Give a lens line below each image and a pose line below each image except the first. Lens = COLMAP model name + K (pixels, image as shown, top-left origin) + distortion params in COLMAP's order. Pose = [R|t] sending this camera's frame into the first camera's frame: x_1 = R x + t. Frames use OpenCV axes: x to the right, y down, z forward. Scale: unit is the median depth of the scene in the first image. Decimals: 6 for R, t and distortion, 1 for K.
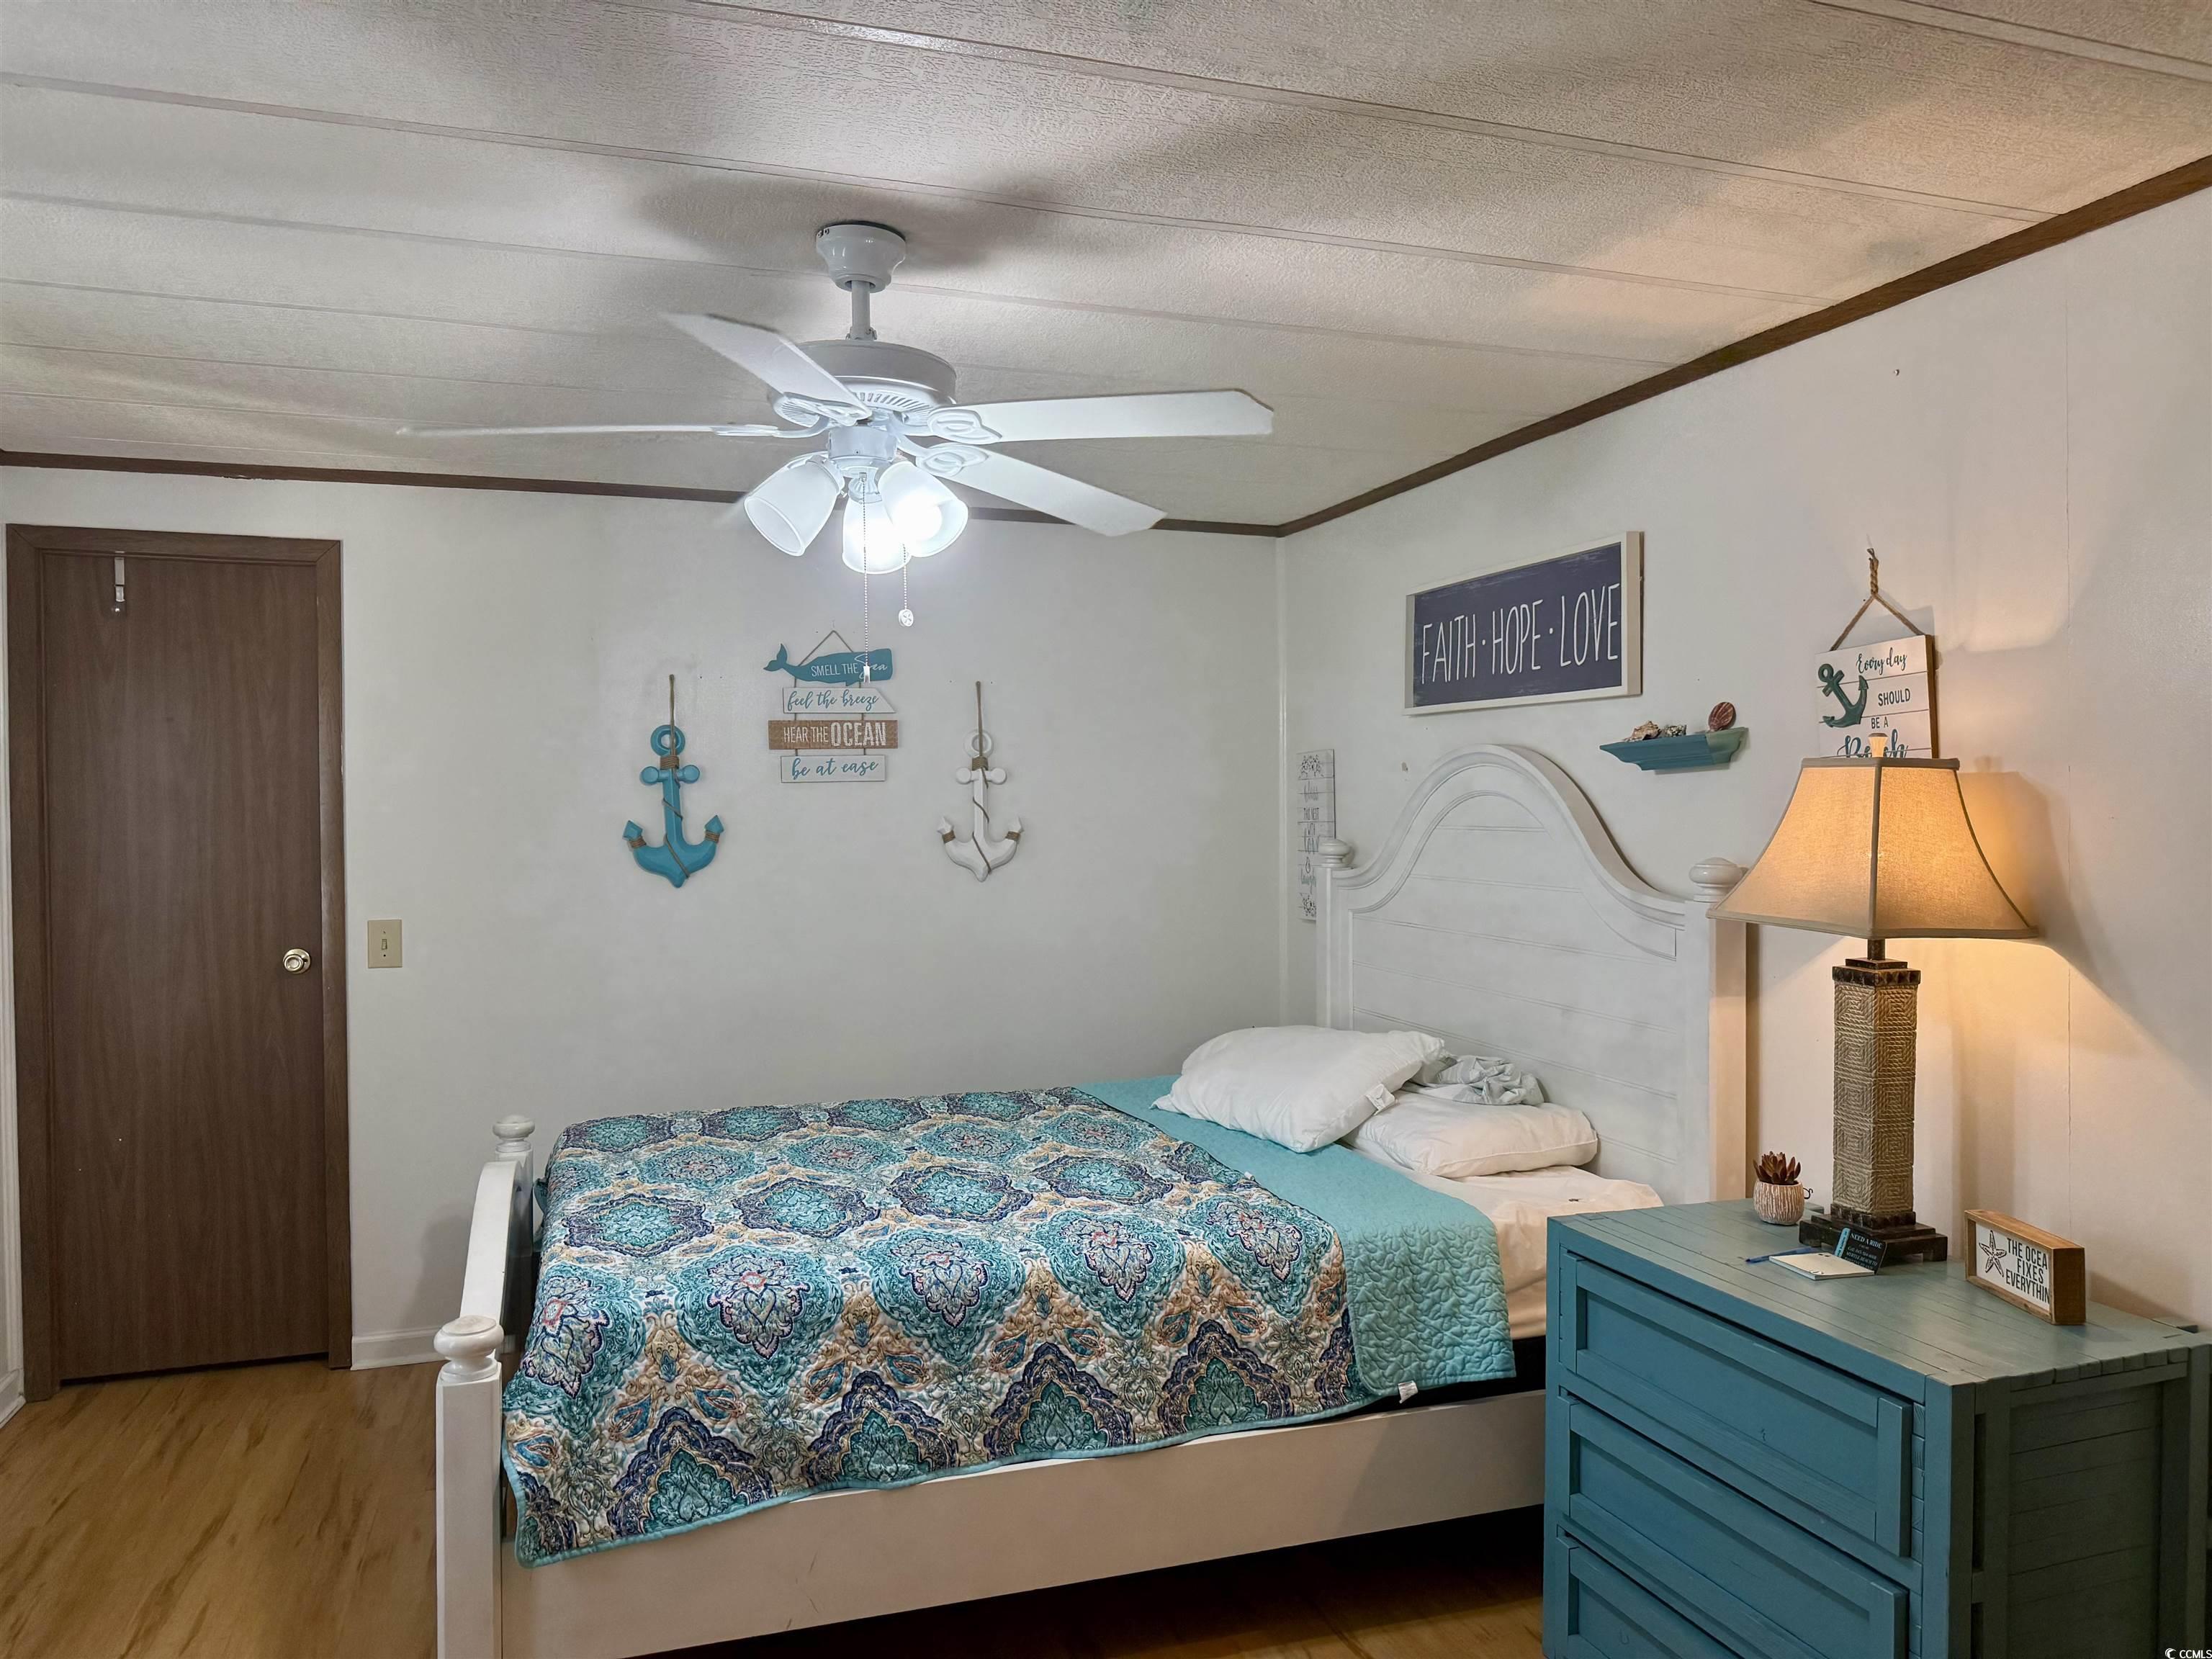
lens RADIAL K [[1557.3, 0, 1118.1], [0, 1557.3, 842.1], [0, 0, 1]] dist [0.116424, -0.200761]
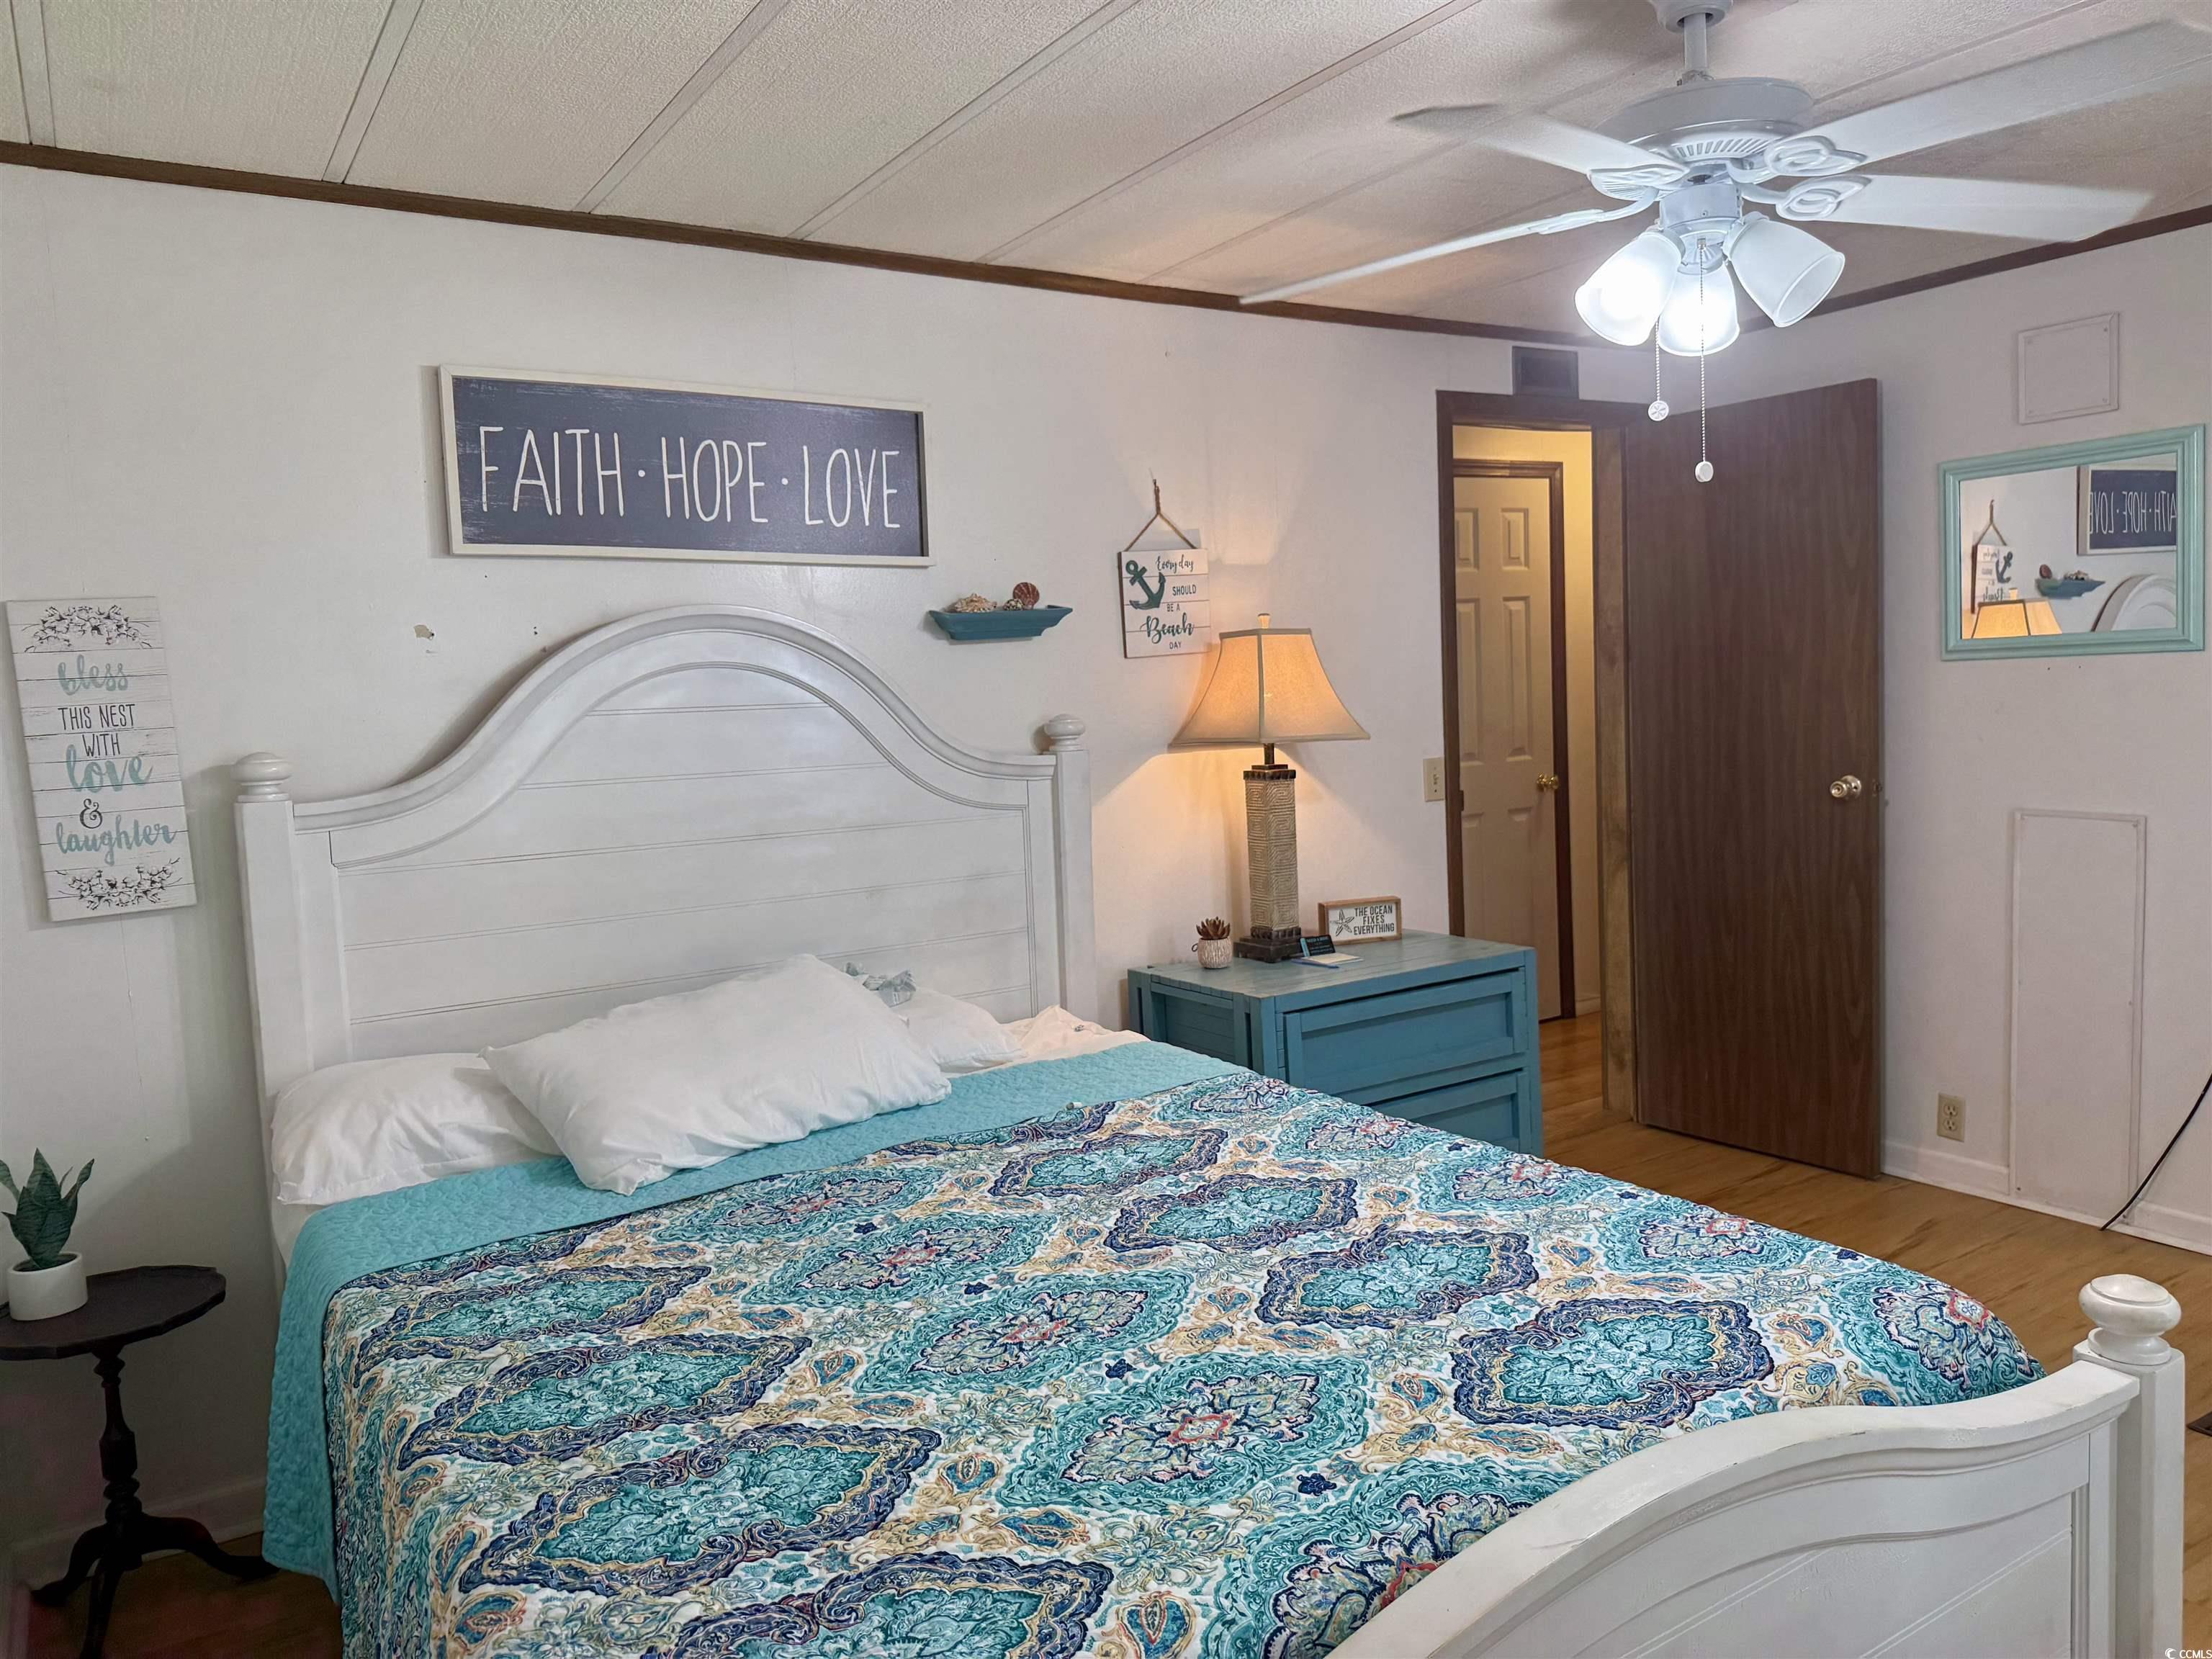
lens RADIAL K [[1557.3, 0, 1118.1], [0, 1557.3, 842.1], [0, 0, 1]] dist [0.116424, -0.200761]
pose [[-0.249243, -0.090223, 0.964229, -0.834898], [0.061830, 0.992137, 0.108817, -0.021598], [-0.966465, 0.086740, -0.241705, 1.348801]]
